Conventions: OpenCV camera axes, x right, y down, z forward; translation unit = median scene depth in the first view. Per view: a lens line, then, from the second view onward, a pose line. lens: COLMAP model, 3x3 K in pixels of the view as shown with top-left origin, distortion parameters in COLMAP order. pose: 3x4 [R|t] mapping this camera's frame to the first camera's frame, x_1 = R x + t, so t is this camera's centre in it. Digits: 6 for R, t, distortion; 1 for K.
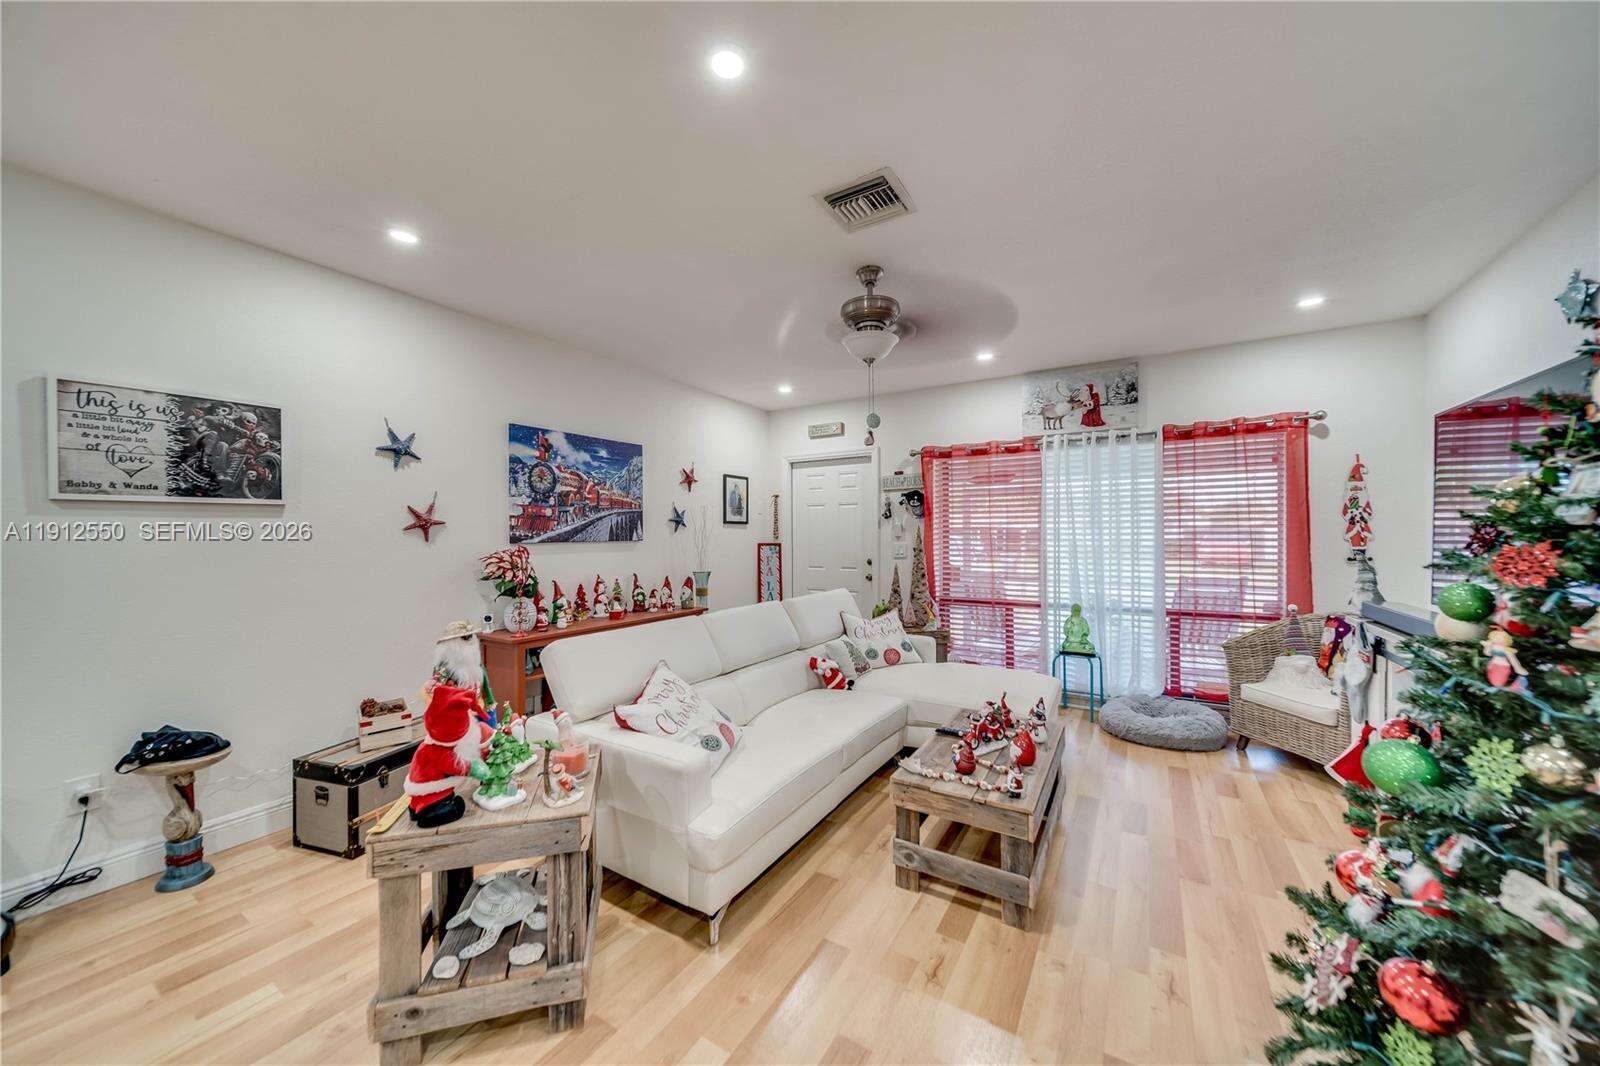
lens RADIAL K [[558.8, 0, 800.0], [0, 558.8, 533.0], [0, 0, 1]] dist [0.006663, 0.000020]
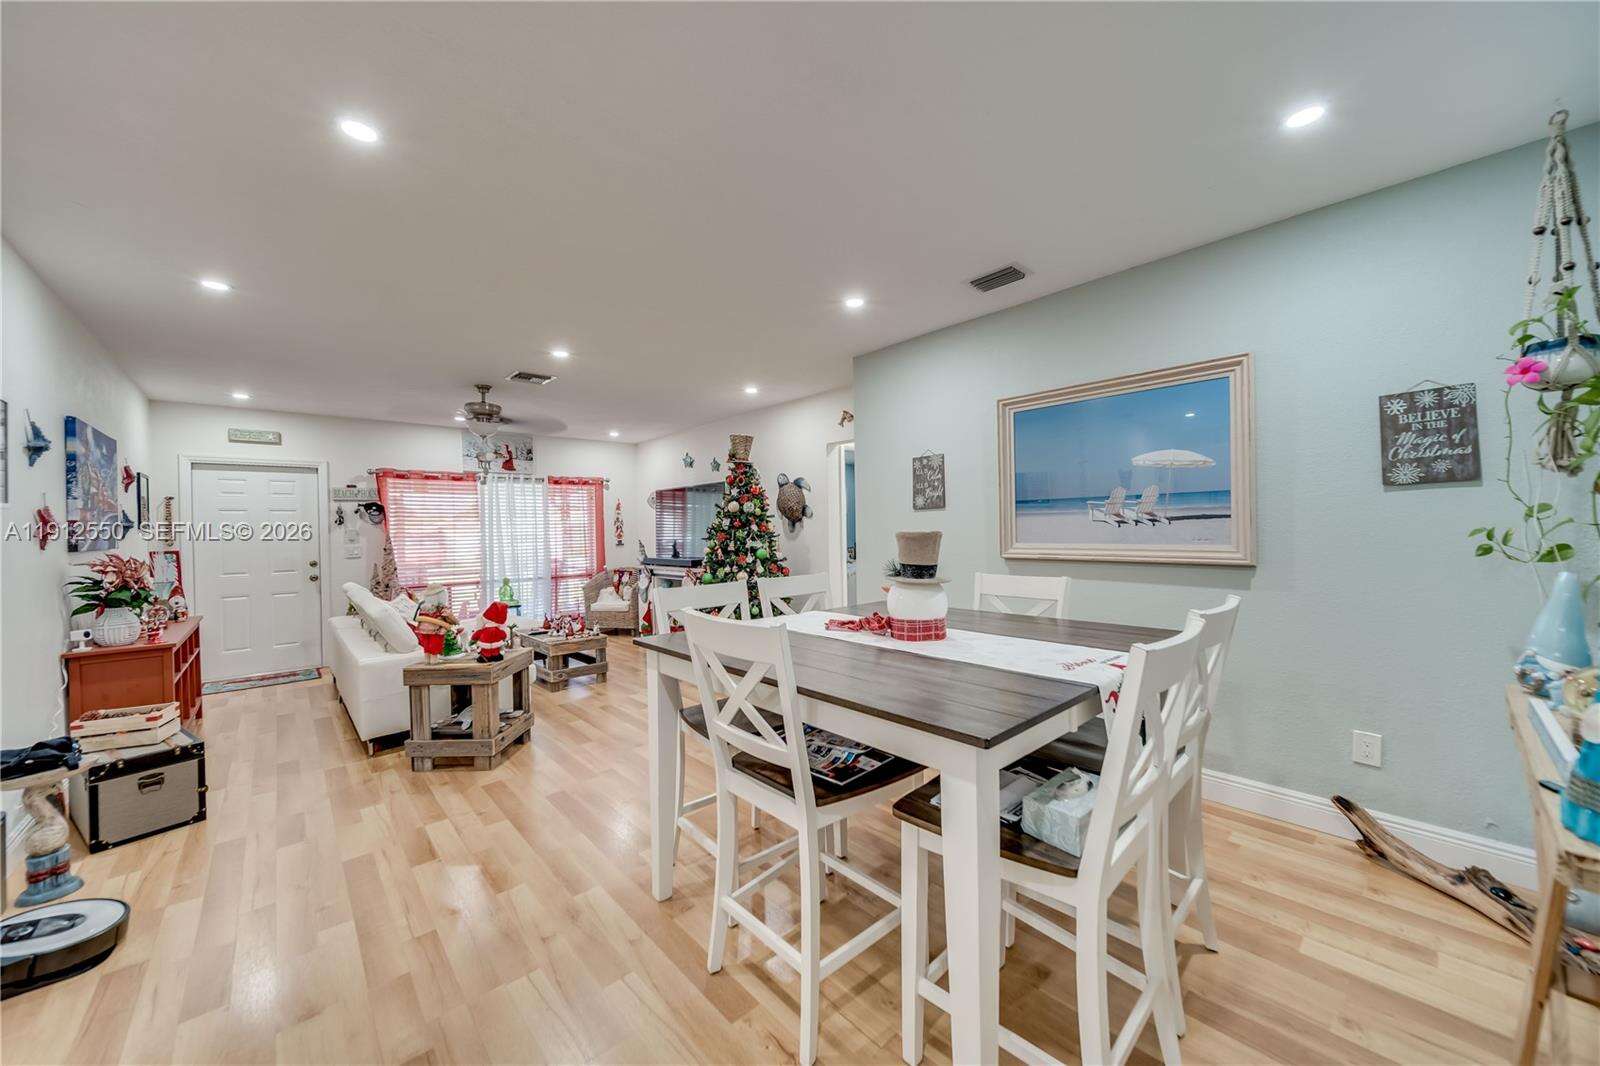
lens RADIAL K [[558.8, 0, 800.0], [0, 558.8, 533.0], [0, 0, 1]] dist [0.006663, 0.000020]
pose [[0.271663, -0.009339, 0.962347, -0.816929], [0.013270, 0.999894, 0.005958, -0.003144], [-0.962301, 0.011151, 0.271758, -0.271216]]
